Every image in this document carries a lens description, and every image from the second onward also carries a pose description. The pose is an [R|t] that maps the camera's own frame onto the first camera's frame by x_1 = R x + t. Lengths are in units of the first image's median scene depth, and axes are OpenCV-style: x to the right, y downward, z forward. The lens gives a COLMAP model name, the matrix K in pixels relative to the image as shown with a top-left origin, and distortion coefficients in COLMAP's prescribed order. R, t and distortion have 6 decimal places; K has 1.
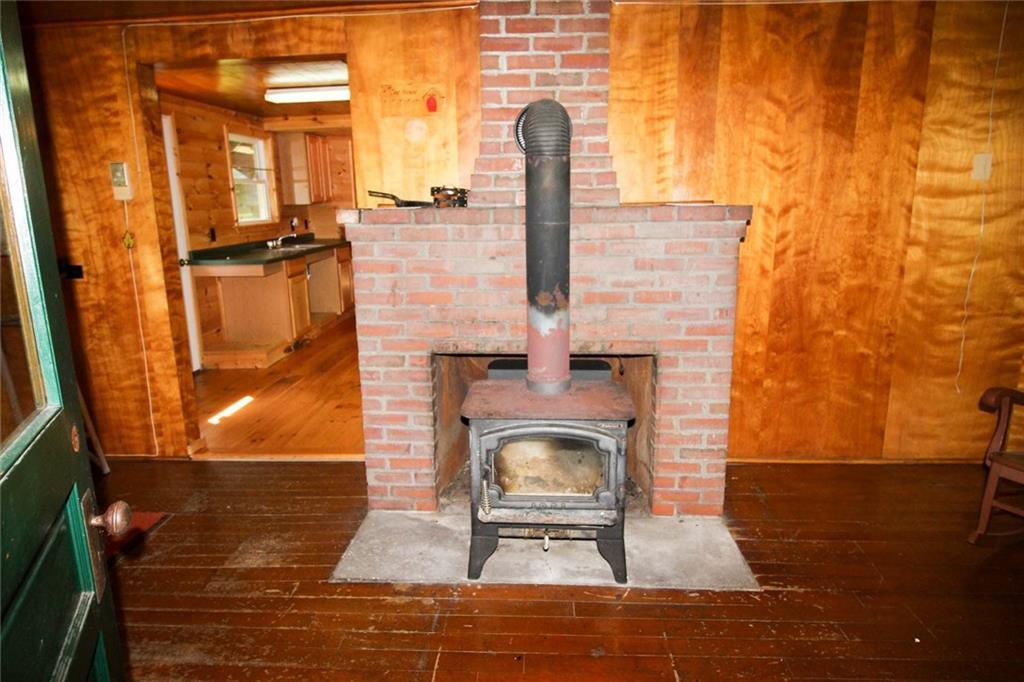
lens RADIAL K [[625.2, 0, 512.0], [0, 625.2, 341.0], [0, 0, 1]] dist [-0.003698, -0.001208]
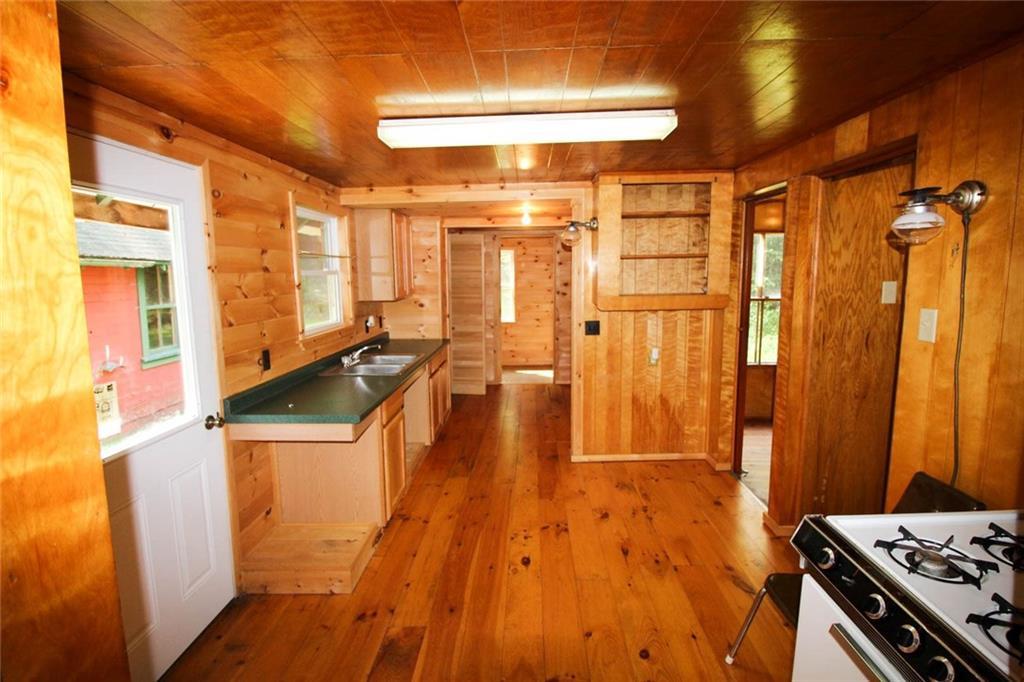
lens RADIAL K [[495.7, 0, 512.0], [0, 495.7, 341.0], [0, 0, 1]] dist [-0.005110, -0.001042]
pose [[0.999509, 0.002461, 0.031234, -0.231907], [0.000360, 0.995944, -0.089979, -0.135272], [-0.031329, 0.089947, 0.995454, 0.464402]]
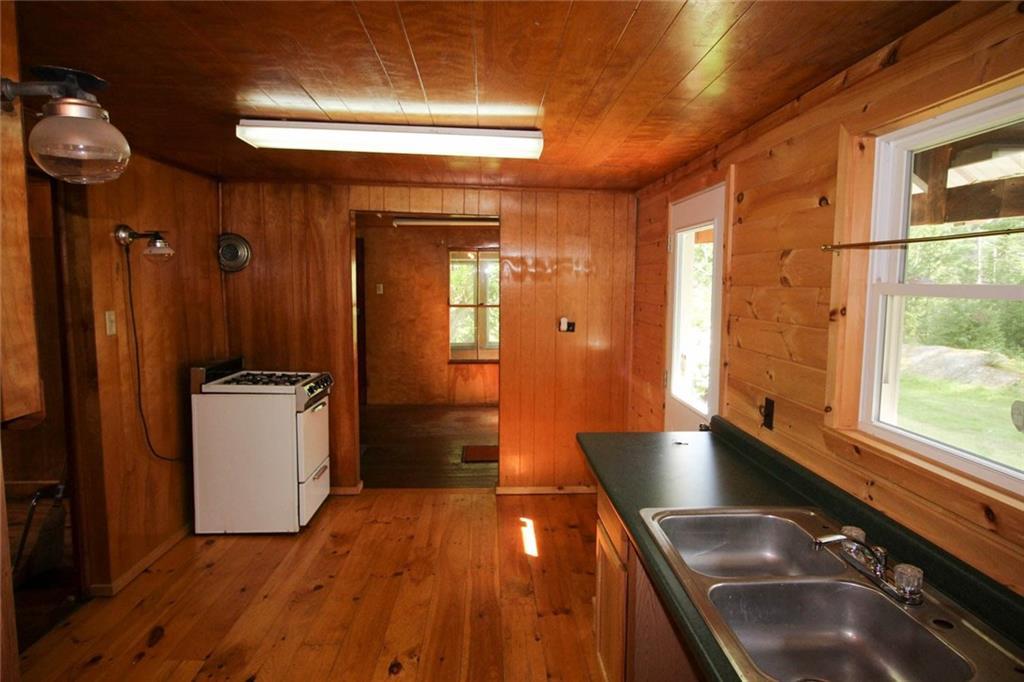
lens RADIAL K [[607.5, 0, 512.0], [0, 607.5, 341.0], [0, 0, 1]] dist [-0.001246, -0.000119]
pose [[-0.994824, 0.016479, -0.100272, -0.246471], [-0.016235, 0.948312, 0.316923, -0.325431], [0.100312, 0.316910, -0.943136, 1.278911]]
